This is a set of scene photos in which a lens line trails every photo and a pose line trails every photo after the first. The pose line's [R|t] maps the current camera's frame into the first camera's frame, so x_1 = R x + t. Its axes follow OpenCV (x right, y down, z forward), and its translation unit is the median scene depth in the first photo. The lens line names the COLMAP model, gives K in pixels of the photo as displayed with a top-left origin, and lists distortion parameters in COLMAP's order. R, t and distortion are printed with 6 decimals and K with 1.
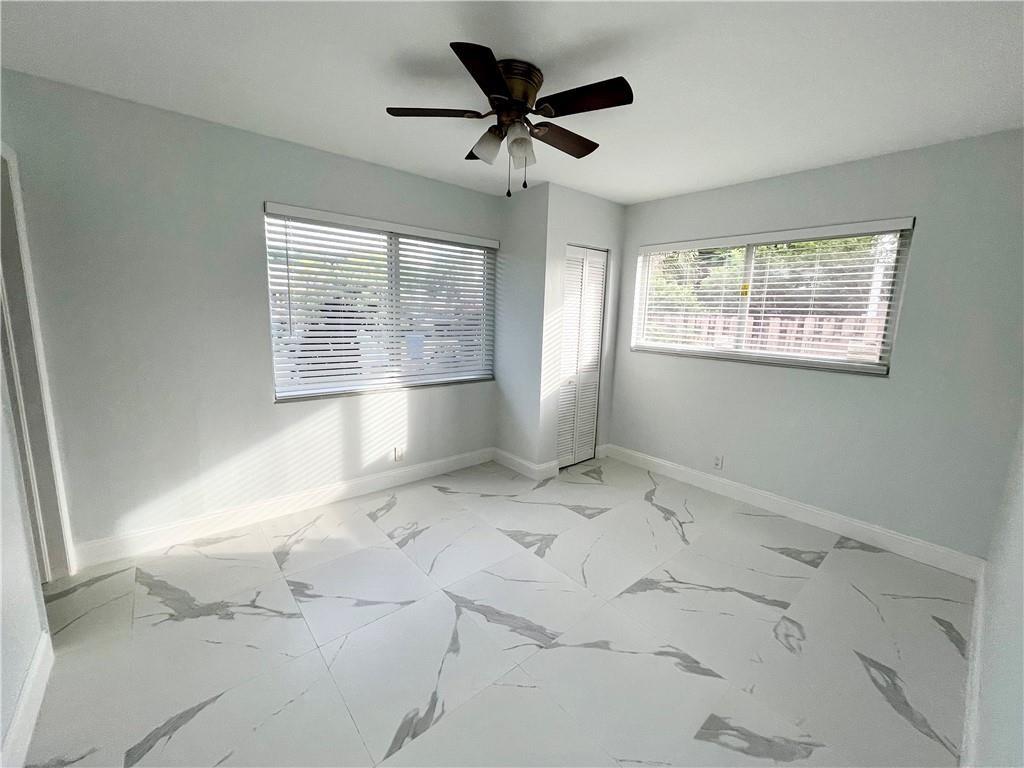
lens RADIAL K [[413.7, 0, 514.8], [0, 413.7, 379.7], [0, 0, 1]] dist [0.002430, 0.000466]
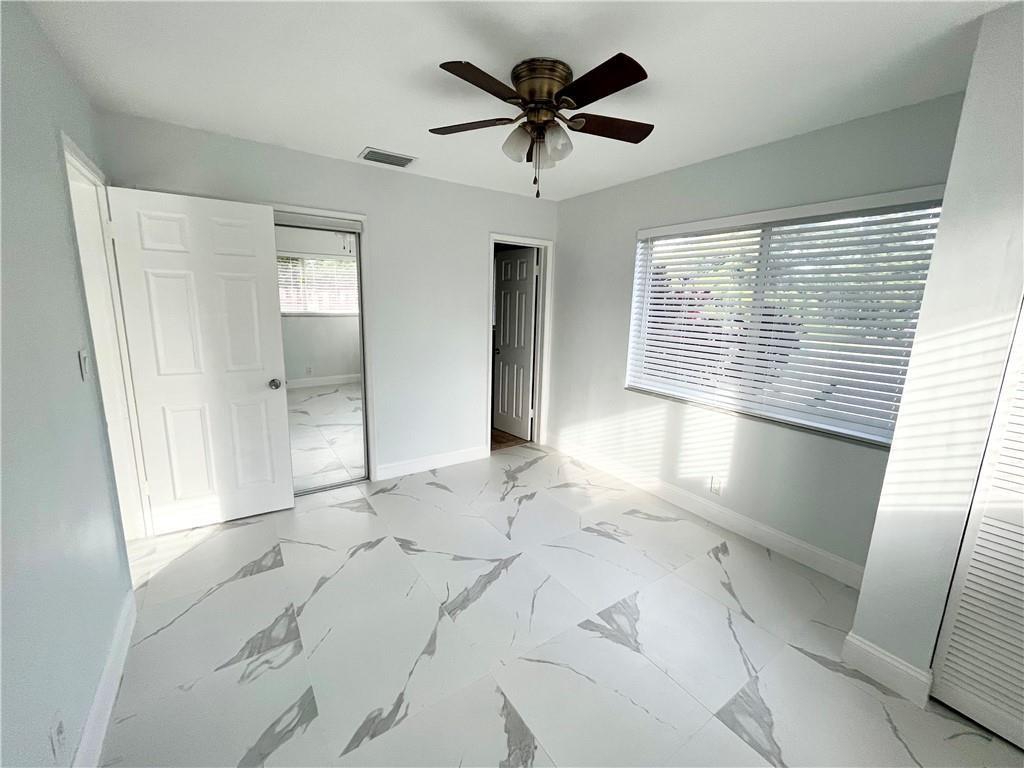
lens RADIAL K [[413.7, 0, 514.8], [0, 413.7, 379.7], [0, 0, 1]] dist [0.002430, 0.000466]
pose [[-0.104999, 0.150449, -0.983026, 0.725932], [-0.188310, 0.967599, 0.168202, -0.125379], [0.976481, 0.202775, -0.073265, 0.777827]]
